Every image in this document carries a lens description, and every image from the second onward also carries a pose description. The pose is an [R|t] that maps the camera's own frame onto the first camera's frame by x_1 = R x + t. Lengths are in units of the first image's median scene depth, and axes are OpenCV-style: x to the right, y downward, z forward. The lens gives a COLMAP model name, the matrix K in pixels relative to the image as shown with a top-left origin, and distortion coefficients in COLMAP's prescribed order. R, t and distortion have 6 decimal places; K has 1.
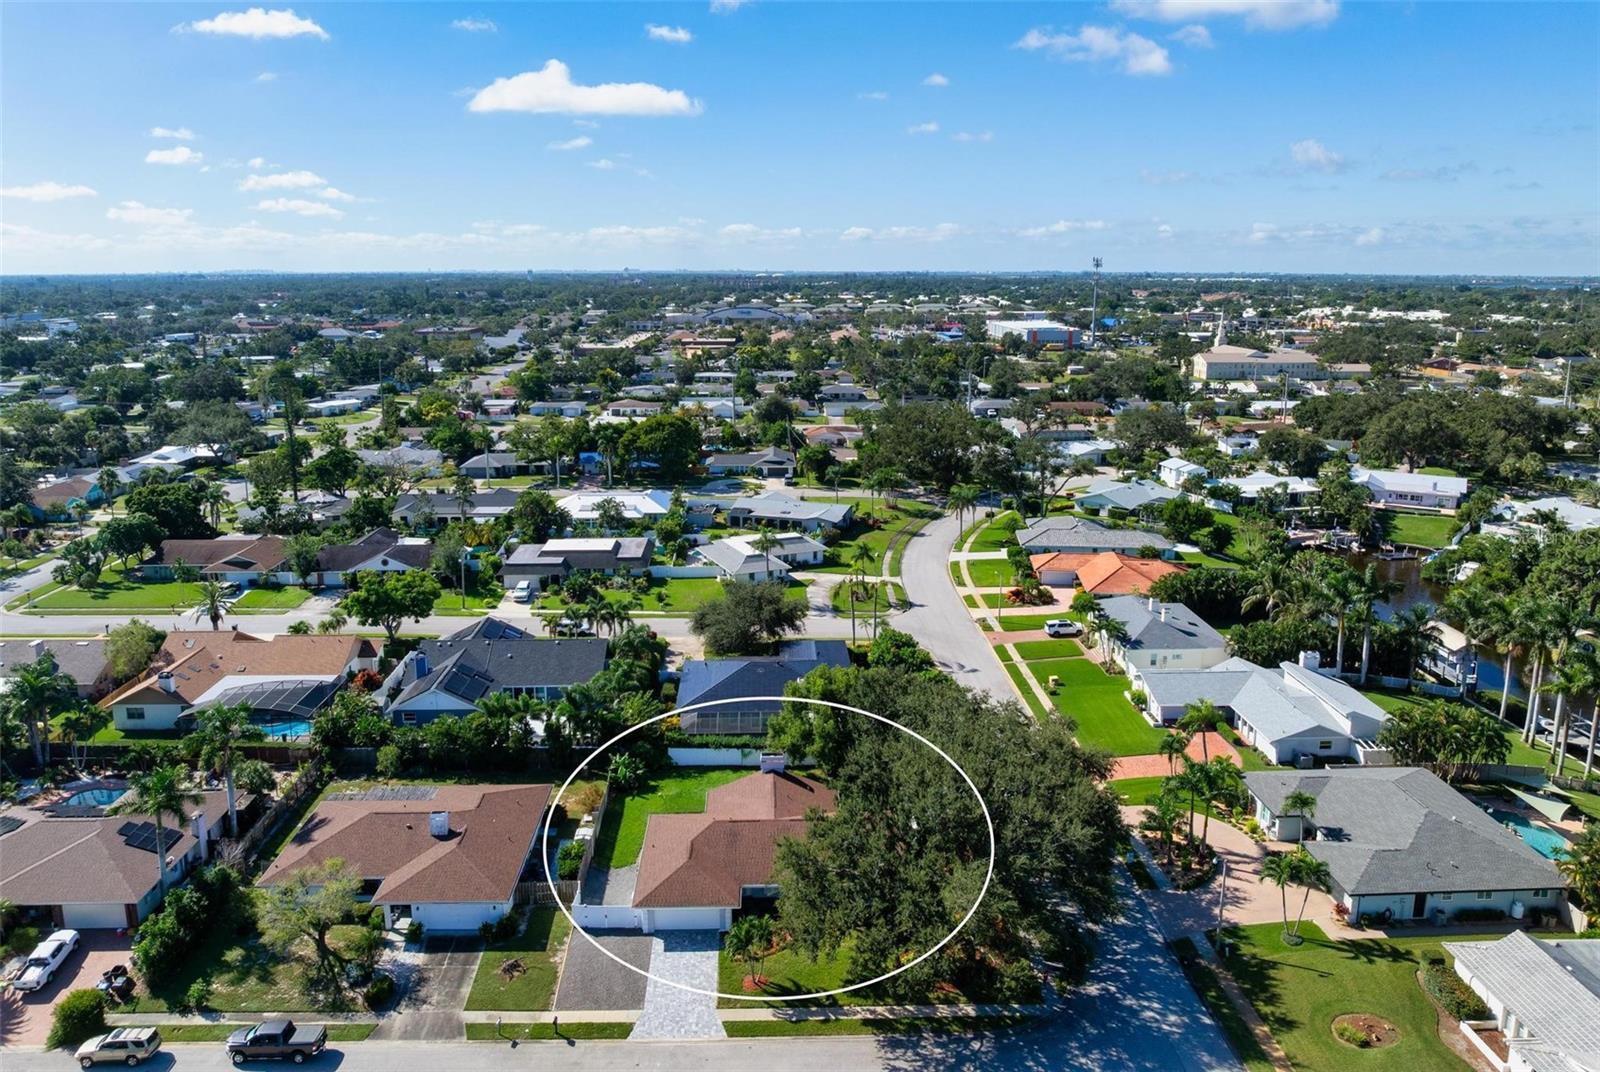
lens RADIAL K [[1140.7, 0, 804.8], [0, 1140.7, 527.1], [0, 0, 1]] dist [-0.042066, 0.007083]
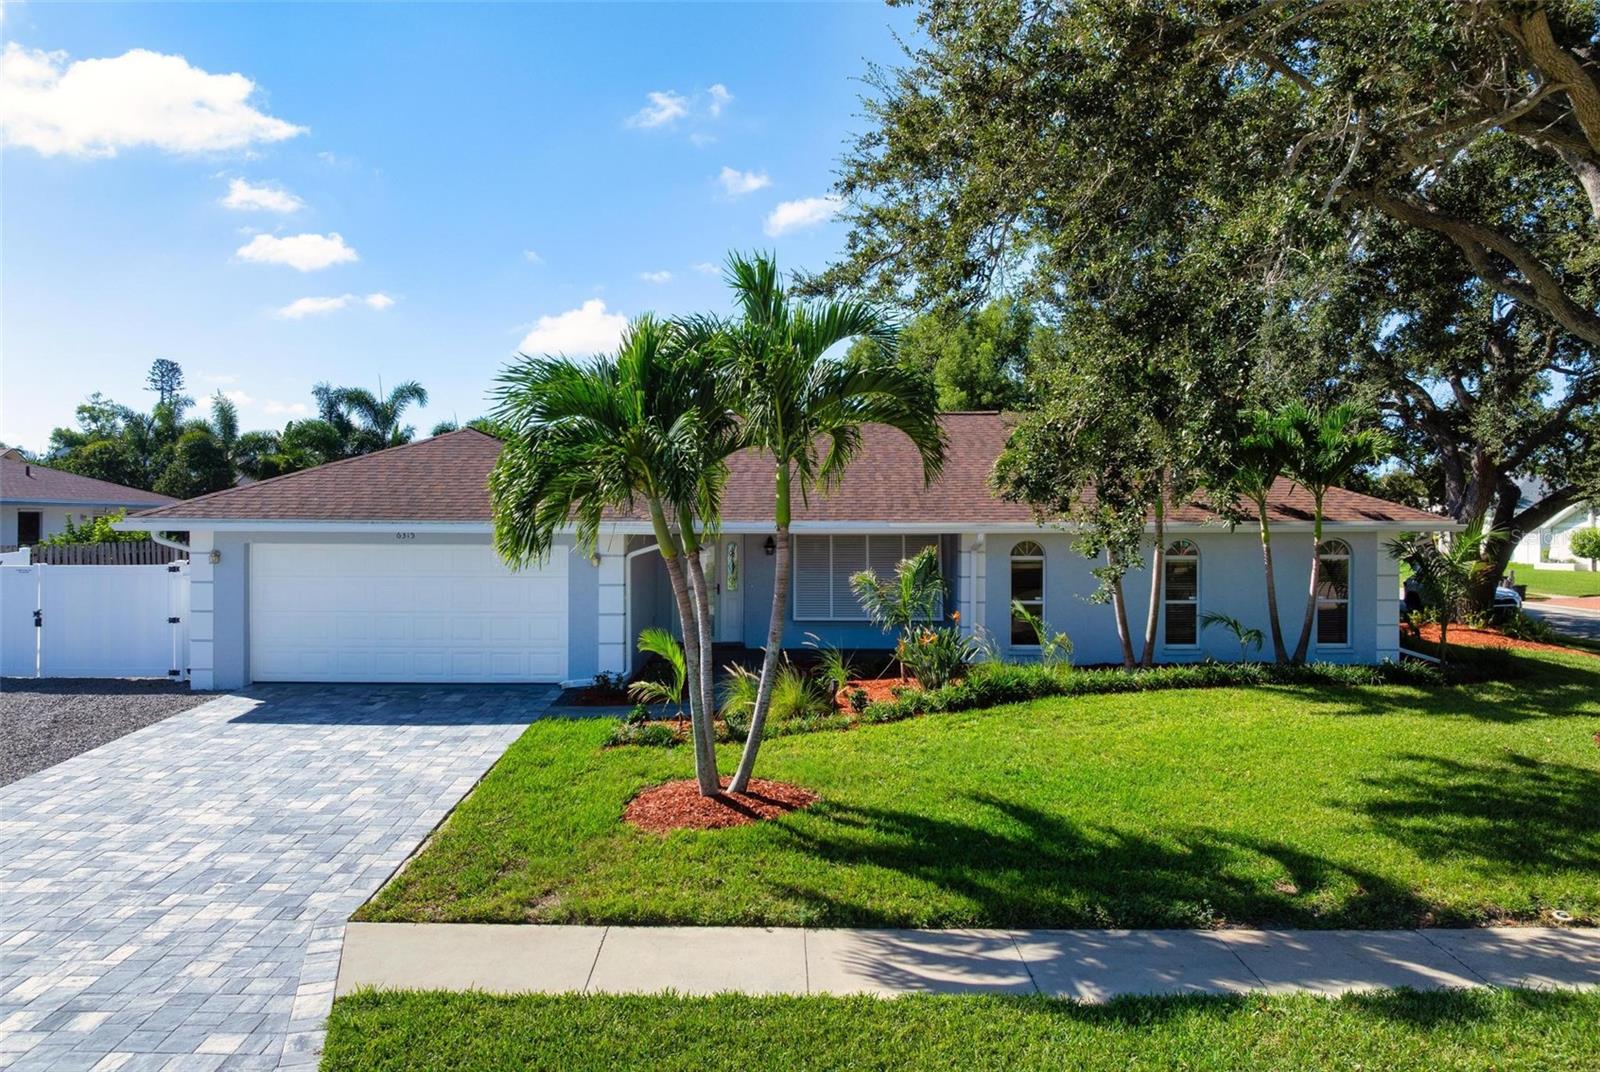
lens RADIAL K [[1140.7, 0, 793.6], [0, 1140.7, 547.6], [0, 0, 1]] dist [-0.042066, 0.007083]
pose [[0.999101, -0.006016, -0.041968, -0.024606], [-0.003379, 0.975431, -0.220278, 0.343146], [0.042262, 0.220222, 0.974534, 0.734499]]
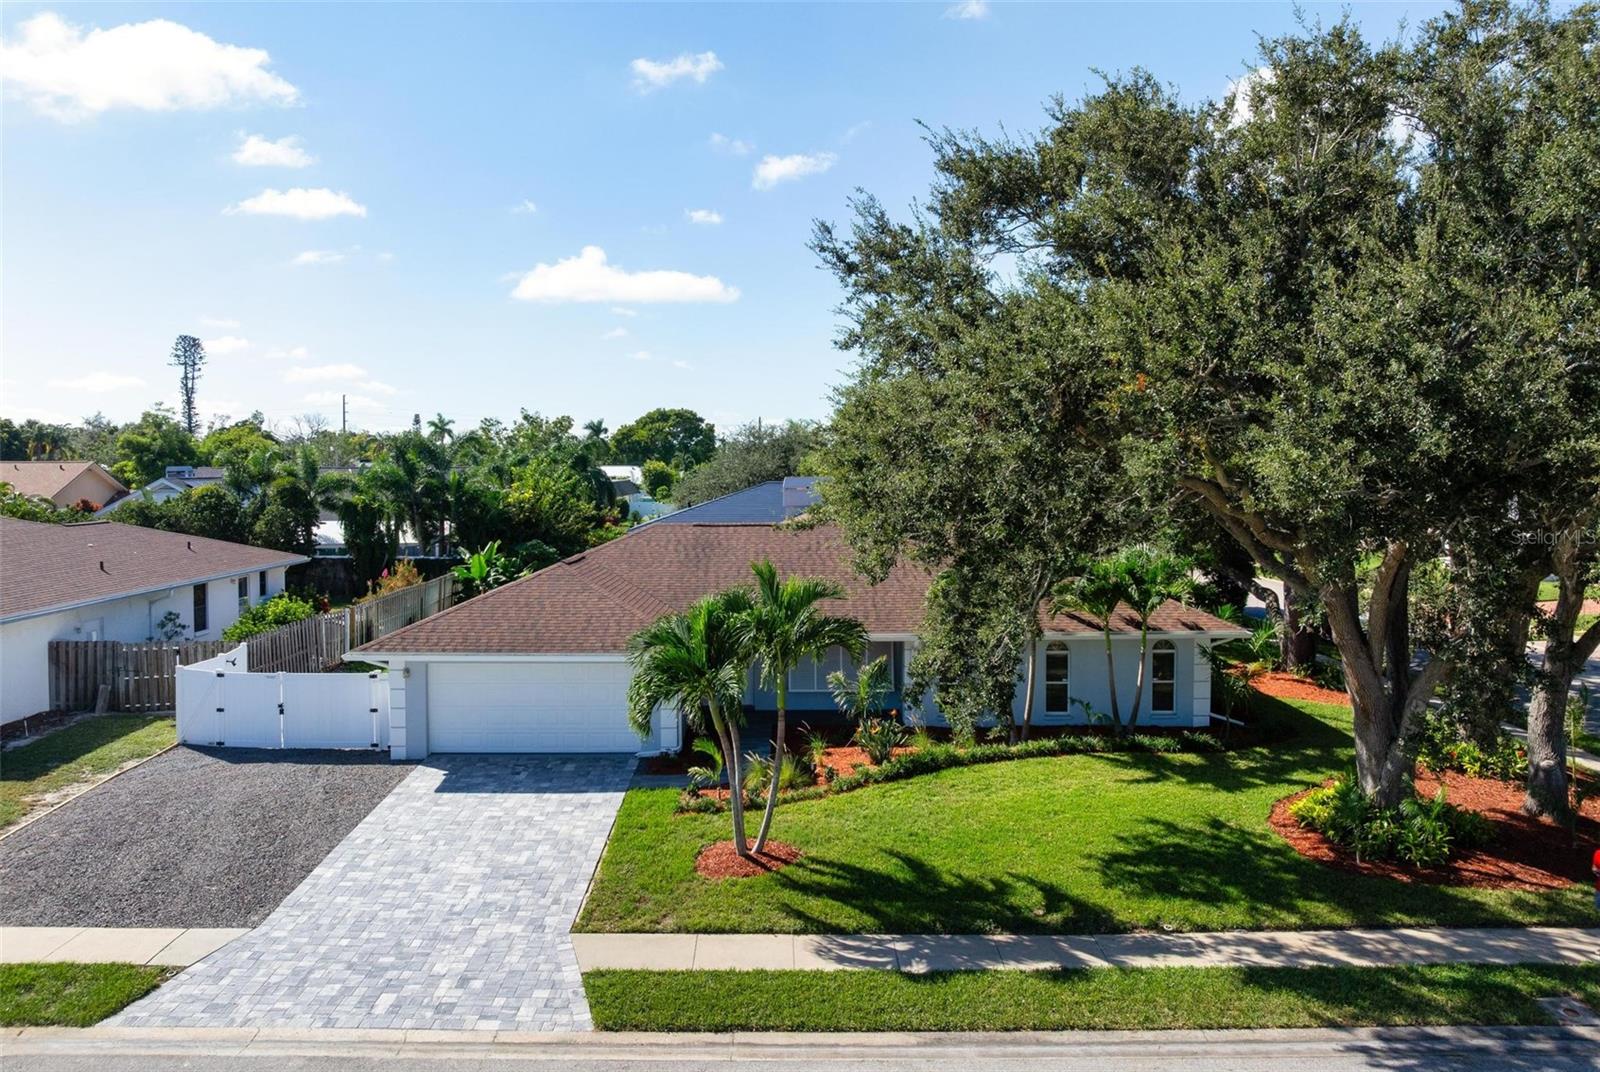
lens RADIAL K [[1140.7, 0, 798.5], [0, 1140.7, 531.0], [0, 0, 1]] dist [-0.042066, 0.007083]
pose [[0.999298, -0.008018, -0.036587, -0.019429], [0.001187, 0.983106, -0.183033, 0.321492], [0.037436, 0.182861, 0.982426, 0.633026]]
